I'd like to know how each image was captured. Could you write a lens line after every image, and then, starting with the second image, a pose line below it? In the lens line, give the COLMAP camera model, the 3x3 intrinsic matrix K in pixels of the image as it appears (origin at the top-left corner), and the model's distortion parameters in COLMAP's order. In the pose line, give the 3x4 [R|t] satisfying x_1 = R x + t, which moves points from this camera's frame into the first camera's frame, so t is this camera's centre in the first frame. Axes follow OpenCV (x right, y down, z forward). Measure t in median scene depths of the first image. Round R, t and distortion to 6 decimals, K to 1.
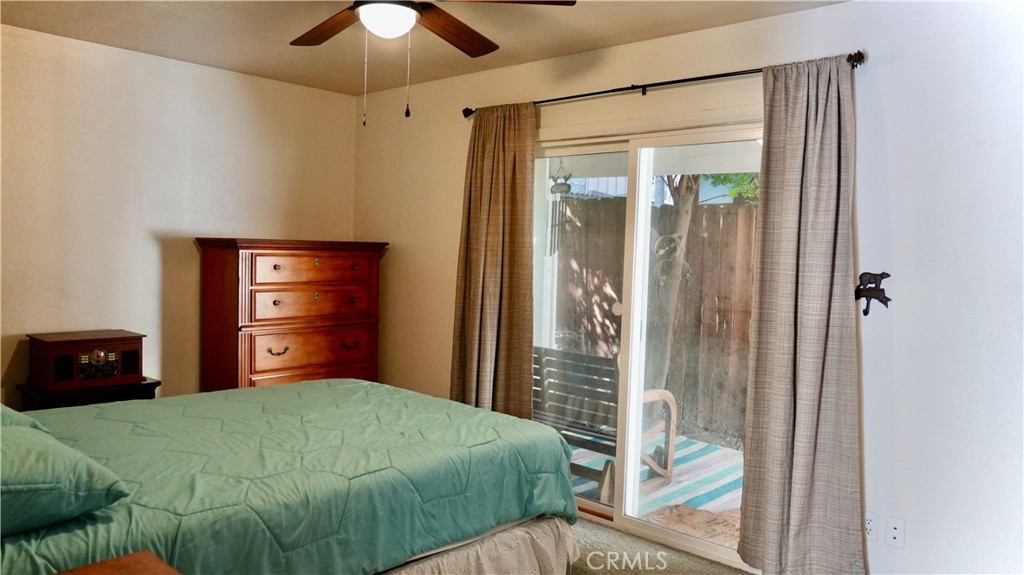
lens RADIAL K [[766.0, 0, 512.0], [0, 766.0, 287.5], [0, 0, 1]] dist [-0.001058, -0.000272]
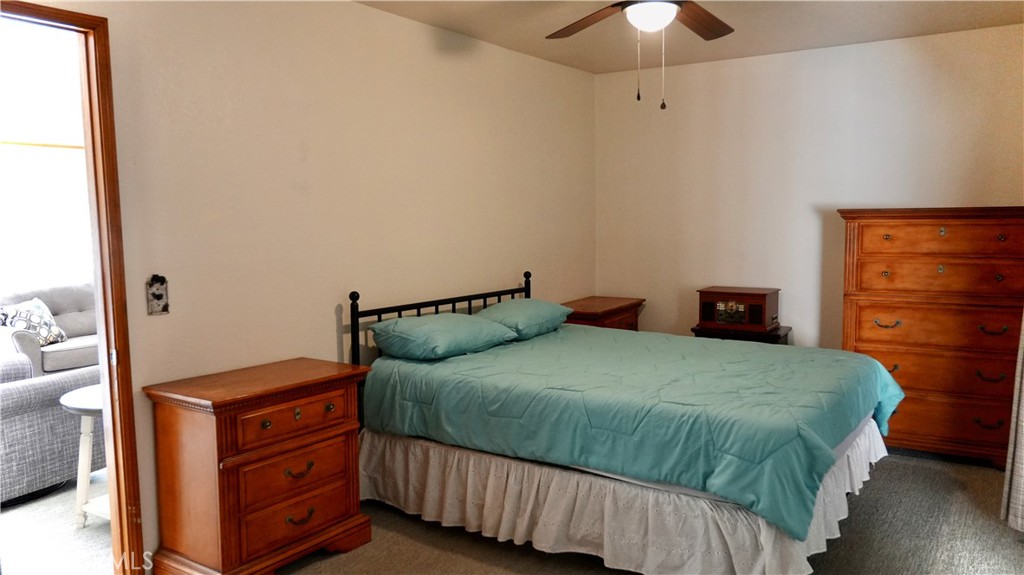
lens RADIAL K [[766.0, 0, 512.0], [0, 766.0, 287.5], [0, 0, 1]] dist [-0.001058, -0.000272]
pose [[0.148950, 0.061986, -0.986900, 0.565697], [-0.035019, 0.997738, 0.057382, -0.001666], [0.988224, 0.026013, 0.150784, 0.373169]]
